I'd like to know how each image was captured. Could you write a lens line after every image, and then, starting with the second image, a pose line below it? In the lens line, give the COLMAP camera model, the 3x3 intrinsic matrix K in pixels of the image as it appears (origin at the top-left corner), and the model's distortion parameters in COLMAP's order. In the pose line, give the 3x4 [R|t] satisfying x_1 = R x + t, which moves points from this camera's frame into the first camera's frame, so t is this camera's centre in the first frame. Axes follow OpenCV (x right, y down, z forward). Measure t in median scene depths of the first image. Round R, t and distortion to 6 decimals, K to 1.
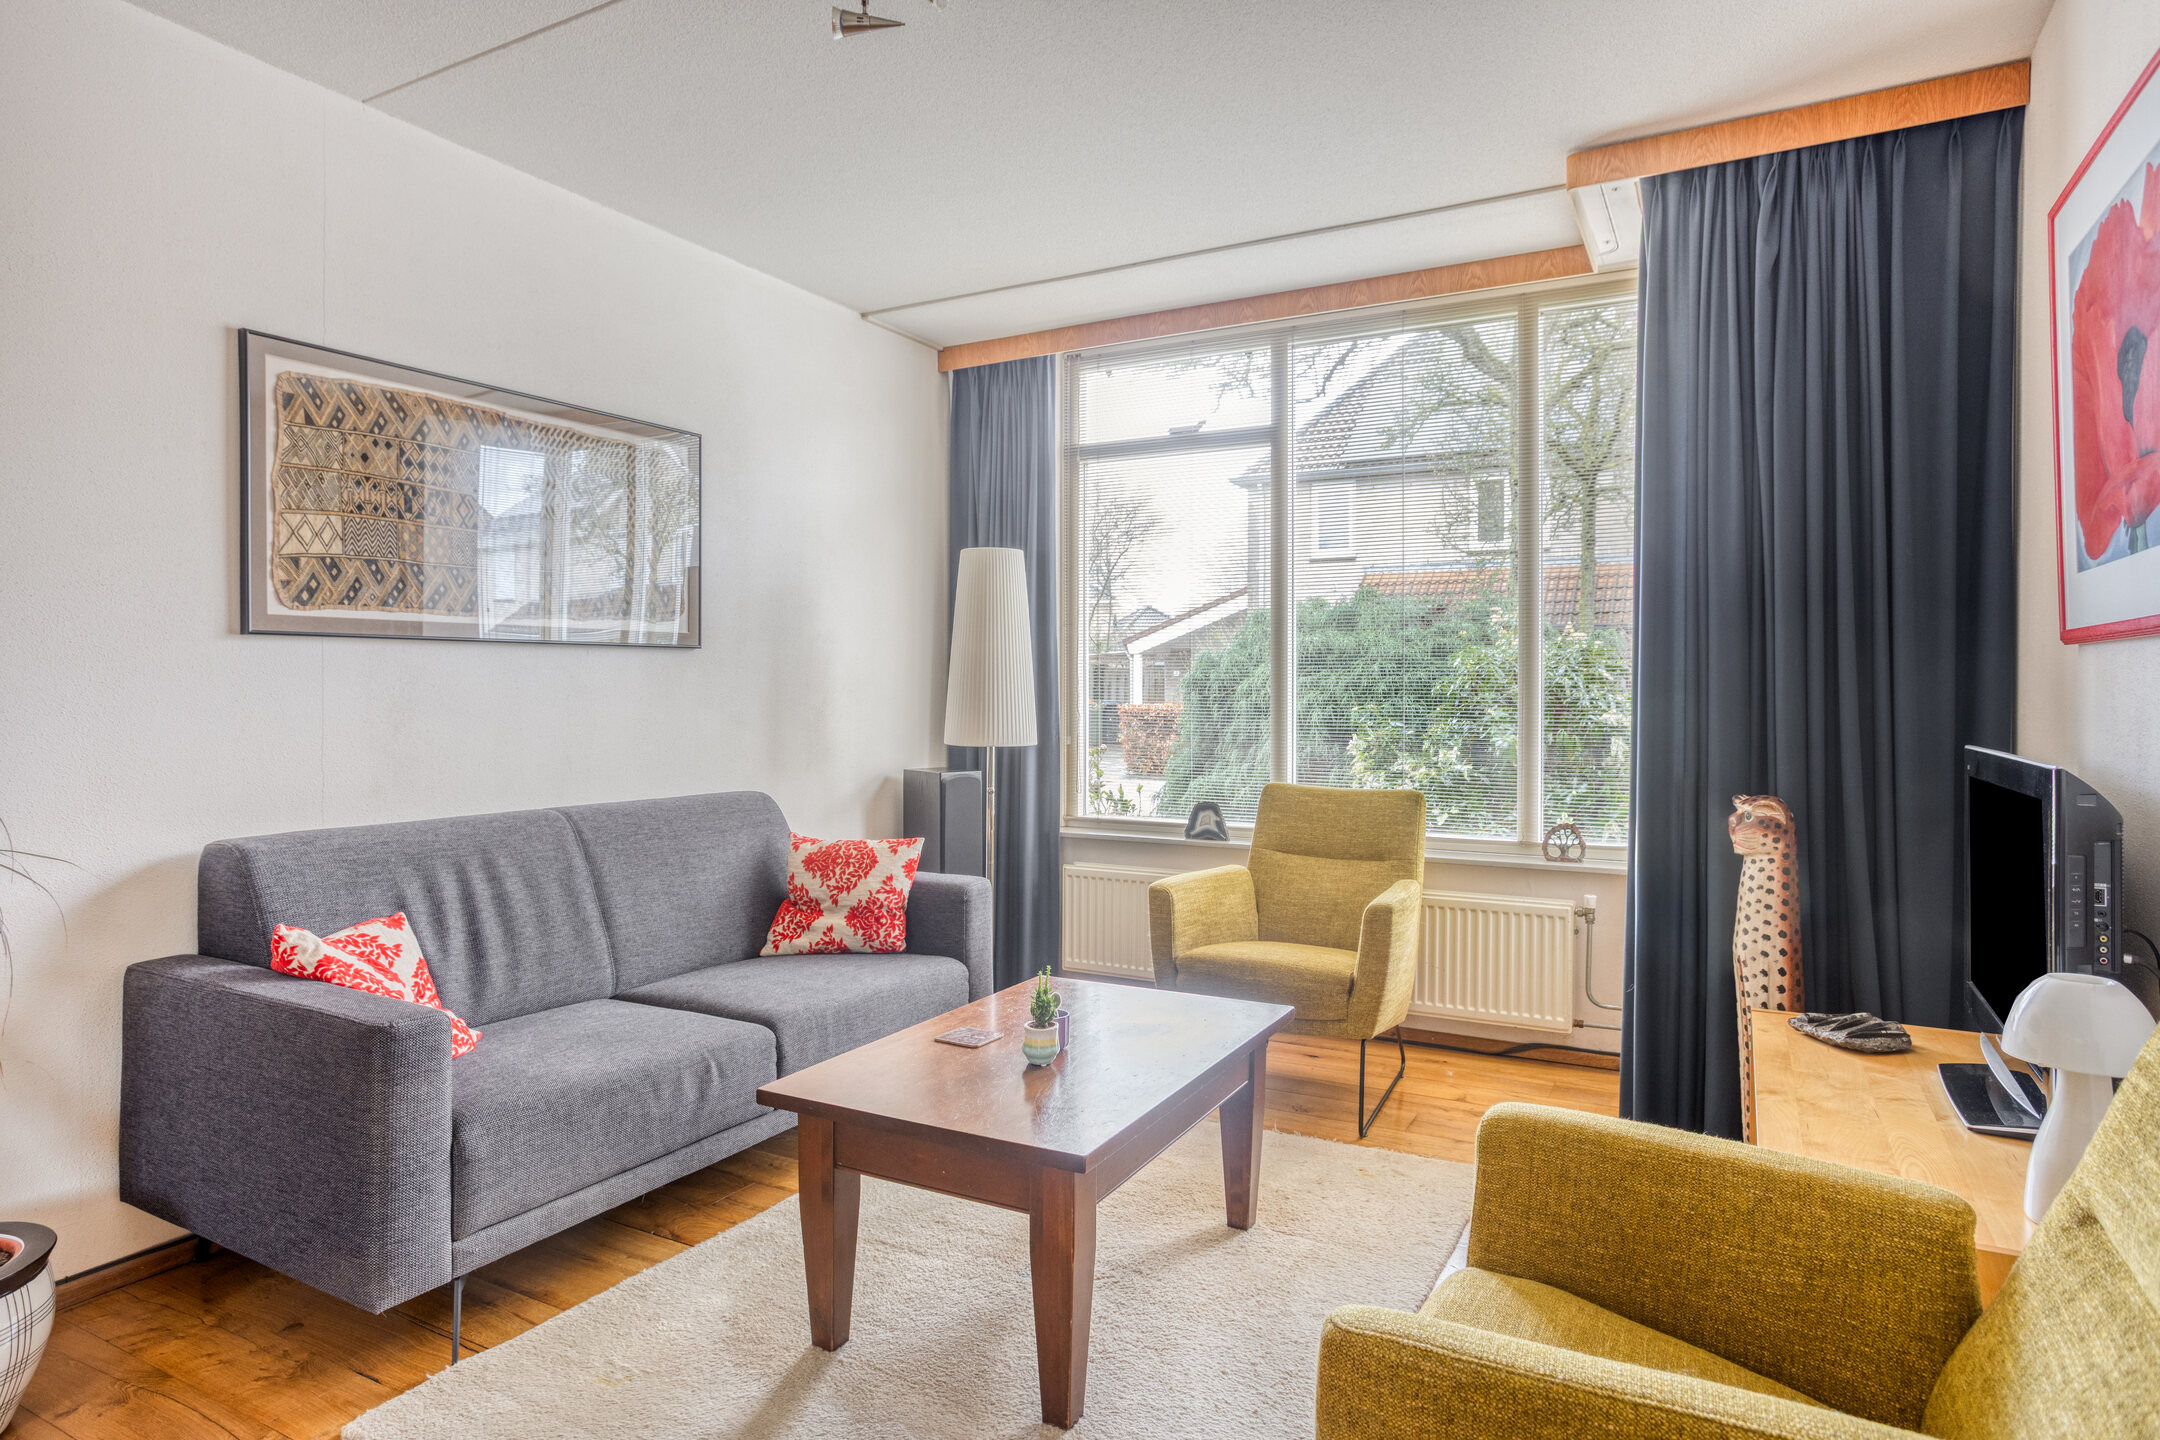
lens RADIAL K [[1228.6, 0, 1058.2], [0, 1228.6, 701.8], [0, 0, 1]] dist [-0.058298, 0.046616]
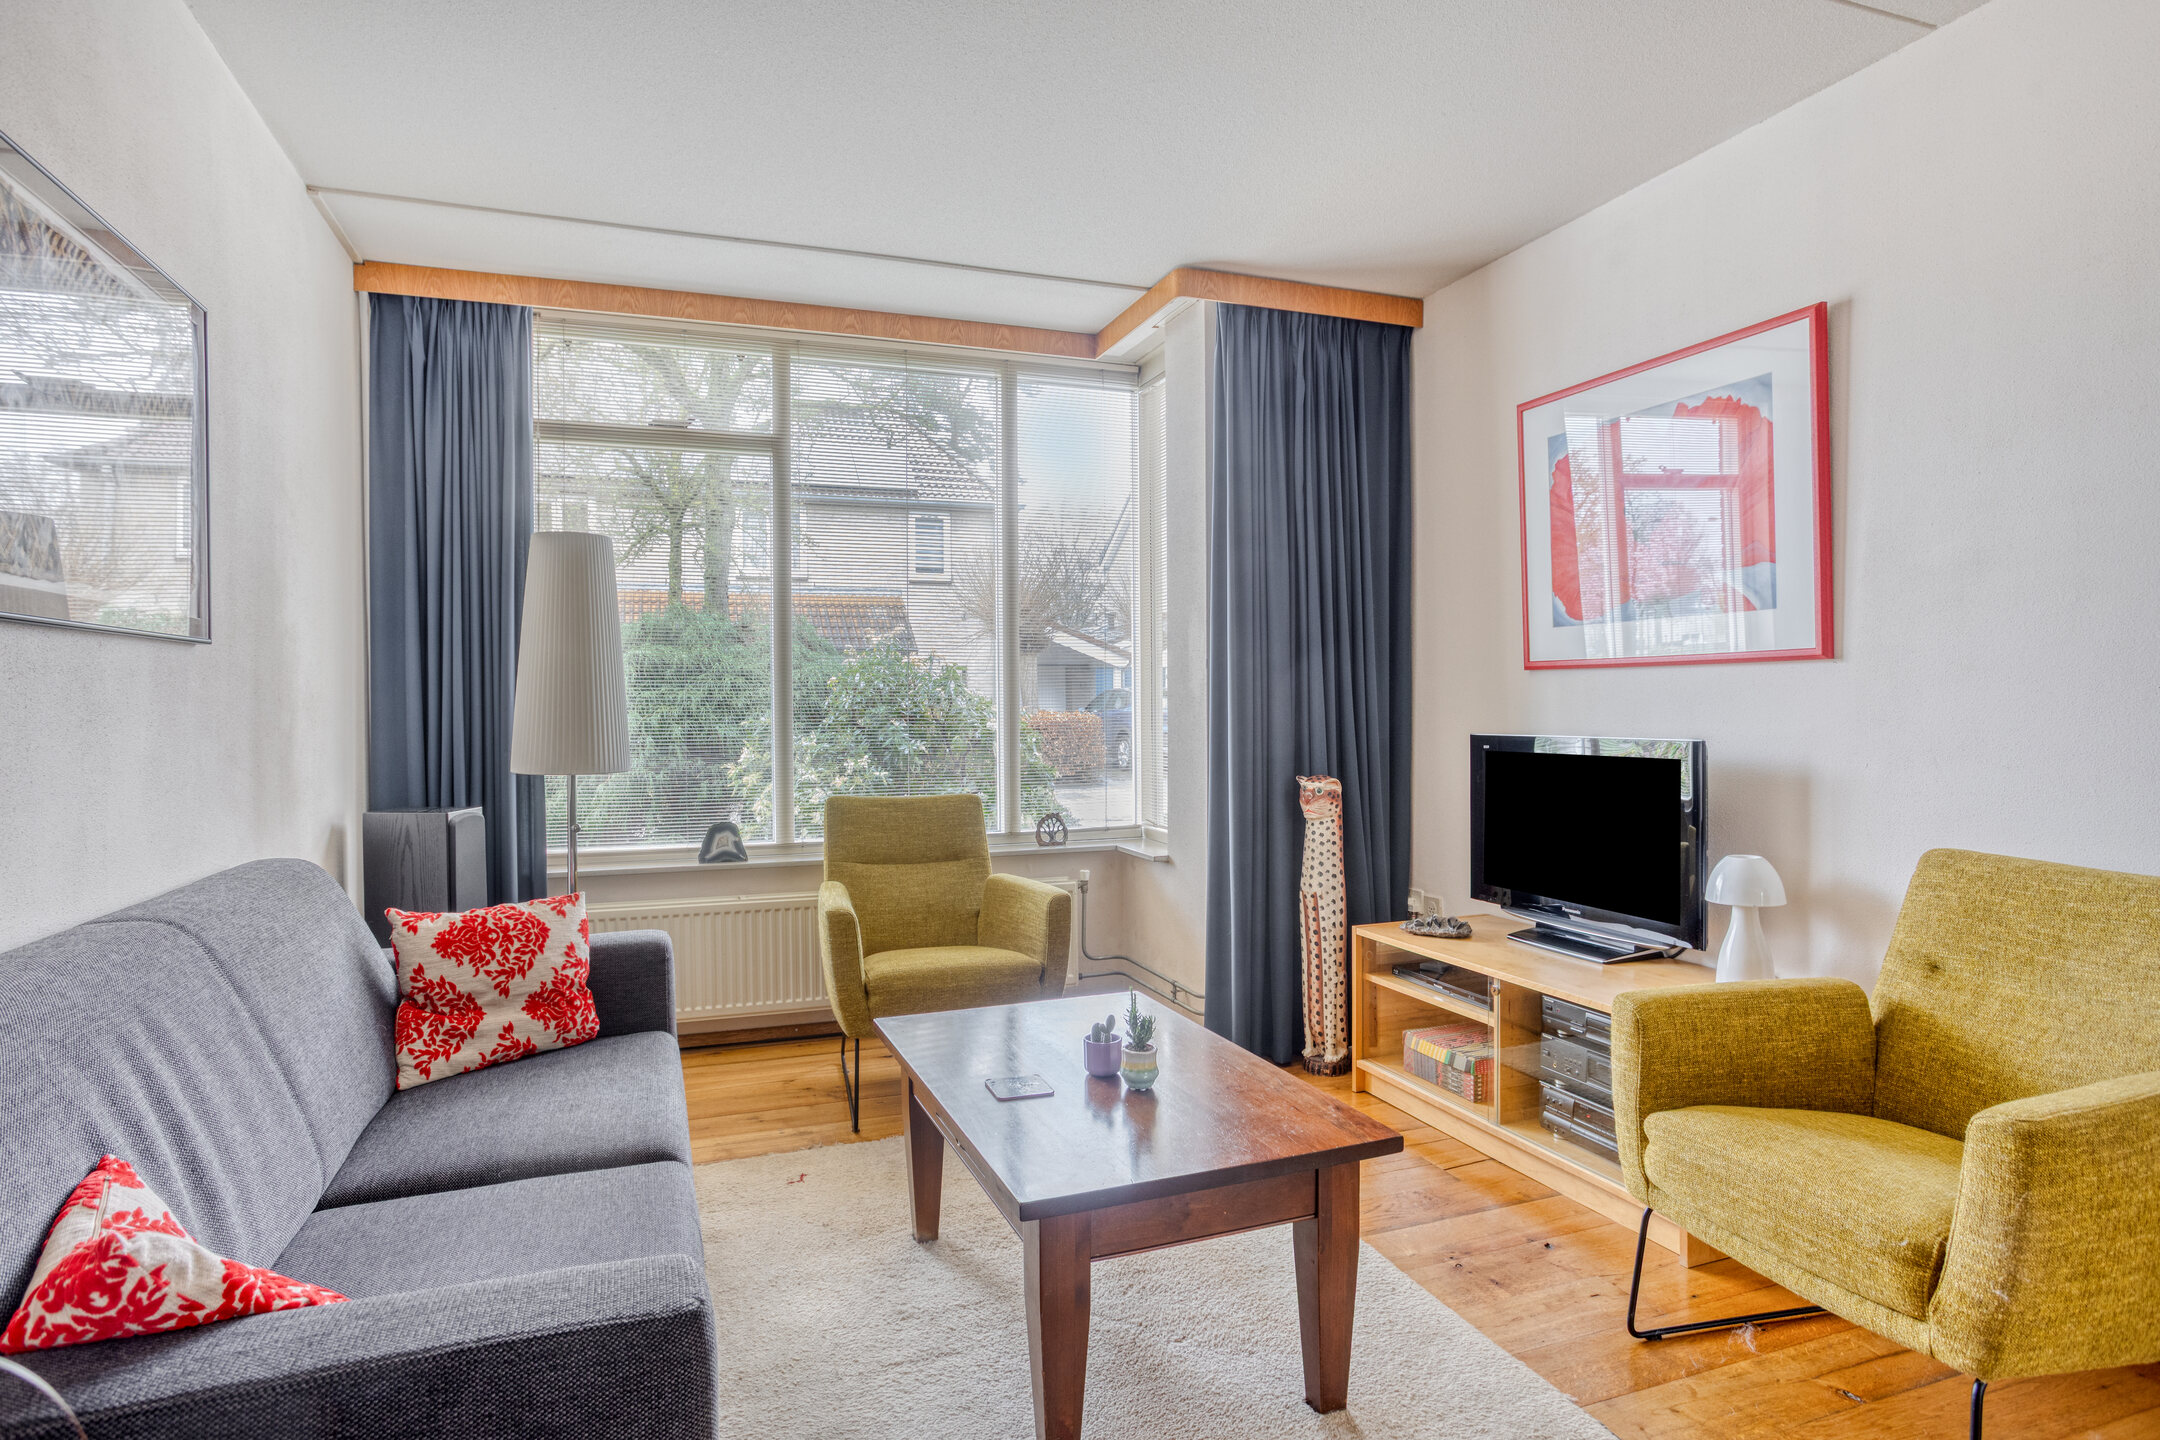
lens RADIAL K [[1131.1, 0, 1051.2], [0, 1131.1, 722.5], [0, 0, 1]] dist [-0.059573, 0.036648]
pose [[0.654377, -0.019095, 0.755927, -0.470331], [0.015607, 0.999809, 0.011745, -0.002191], [-0.756007, 0.004112, 0.654550, 0.305973]]
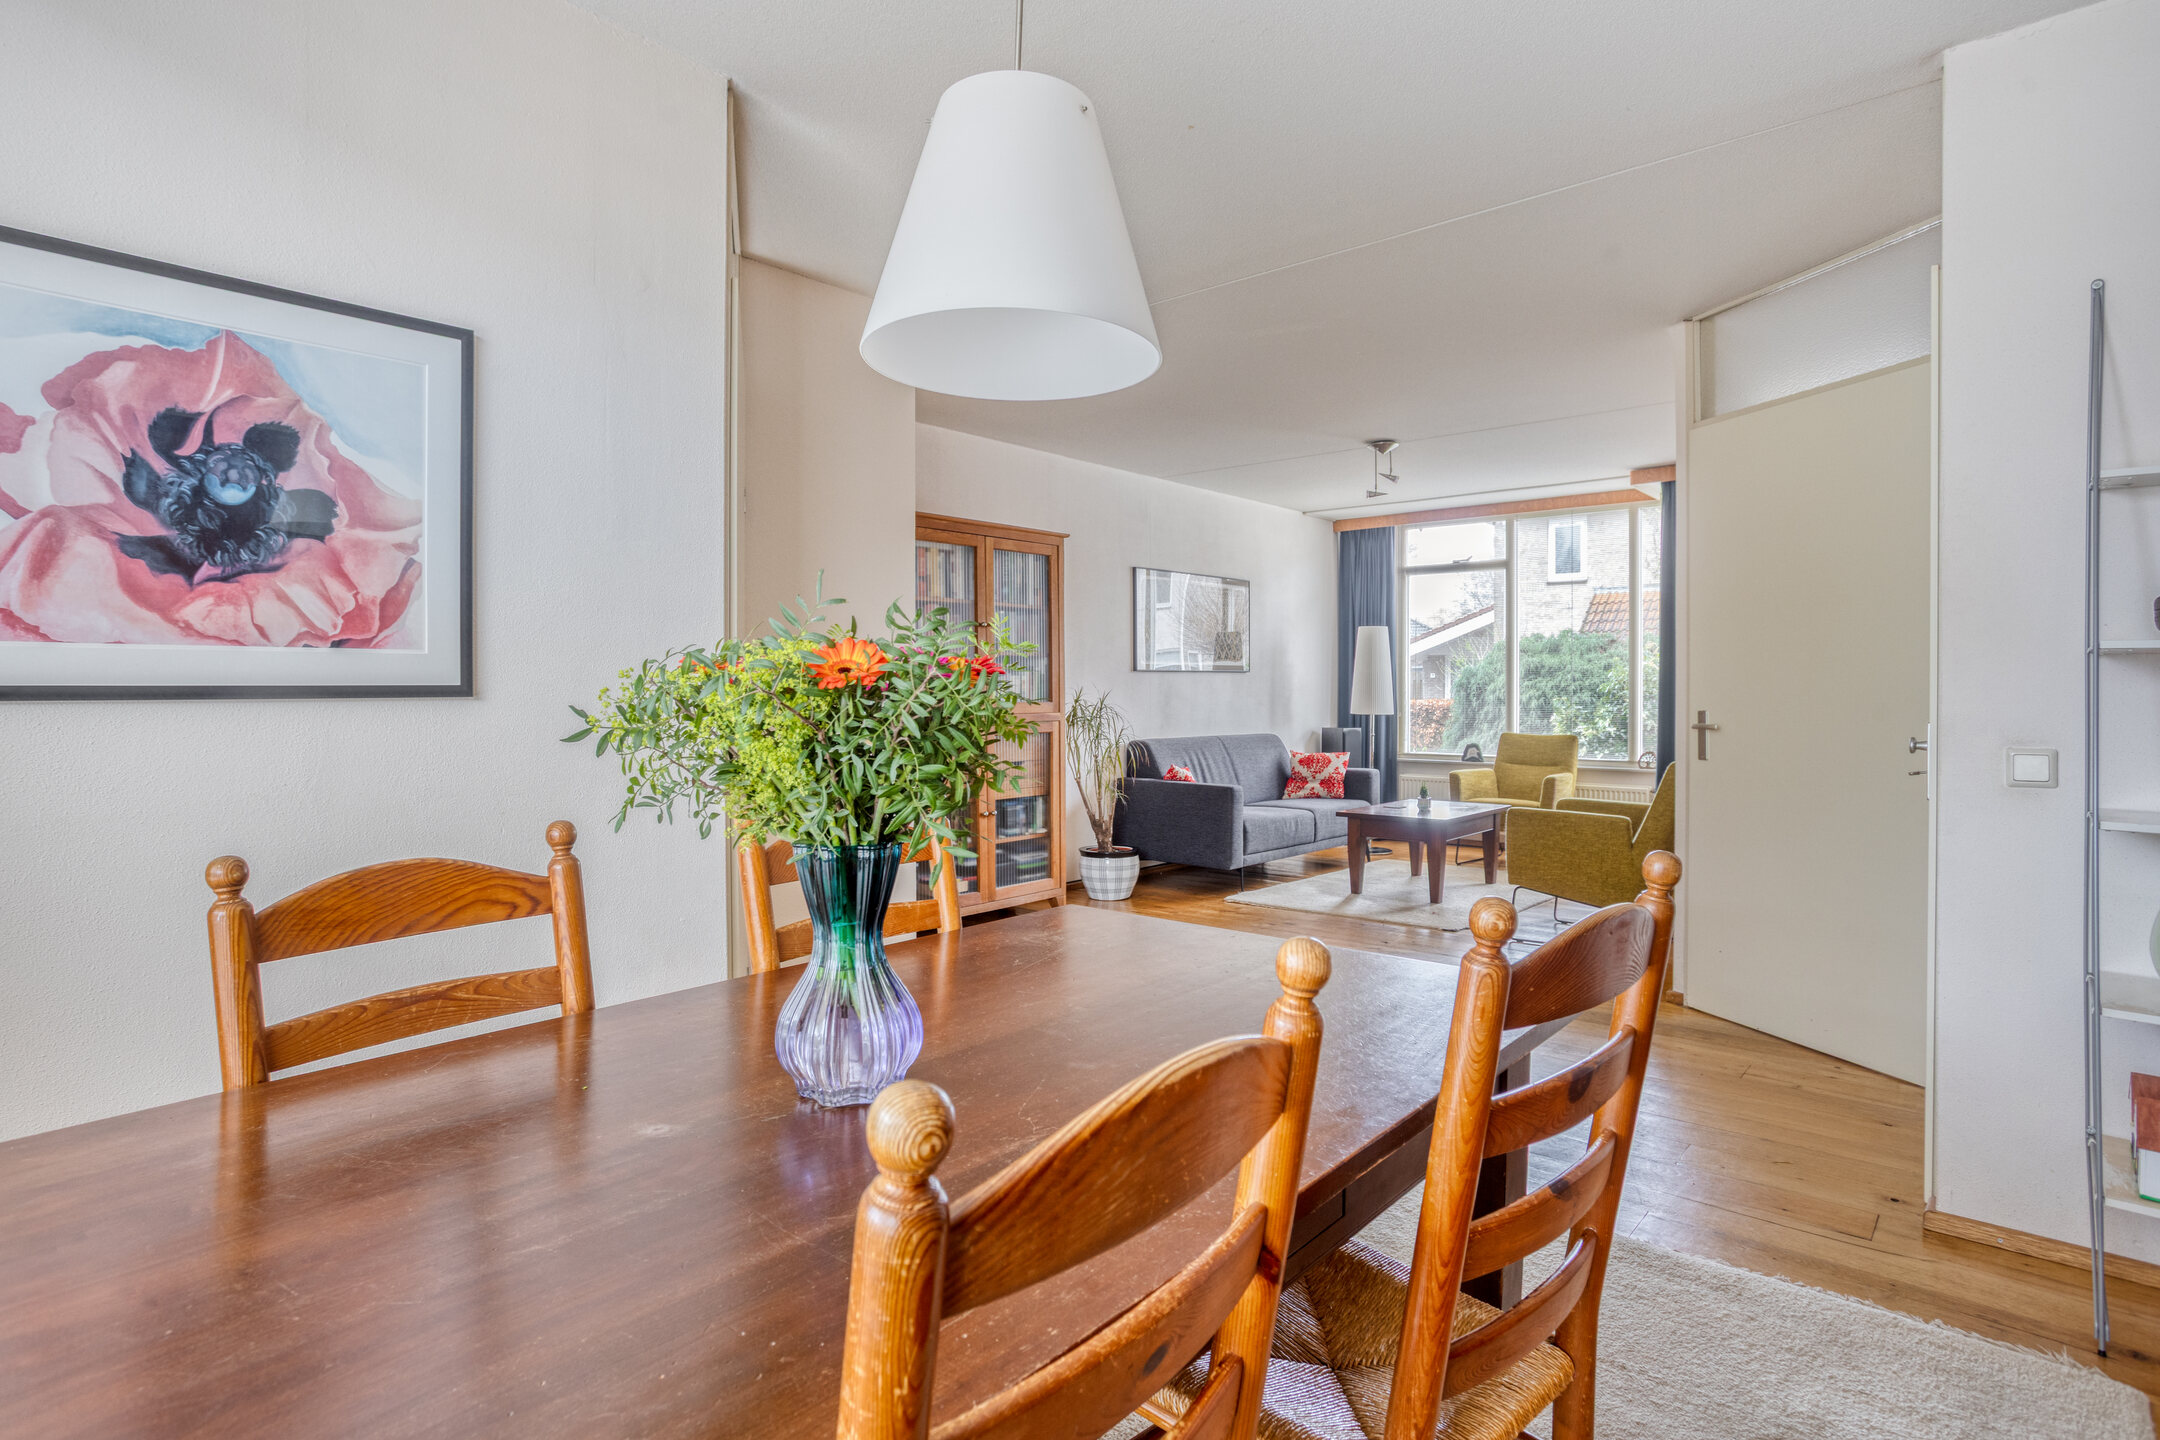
lens RADIAL K [[1131.1, 0, 1051.2], [0, 1131.1, 722.5], [0, 0, 1]] dist [-0.059573, 0.036648]
pose [[0.975341, 0.002249, -0.220693, -0.196388], [0.001845, 0.999830, 0.018345, 0.012961], [0.220696, -0.018300, 0.975171, -1.277975]]
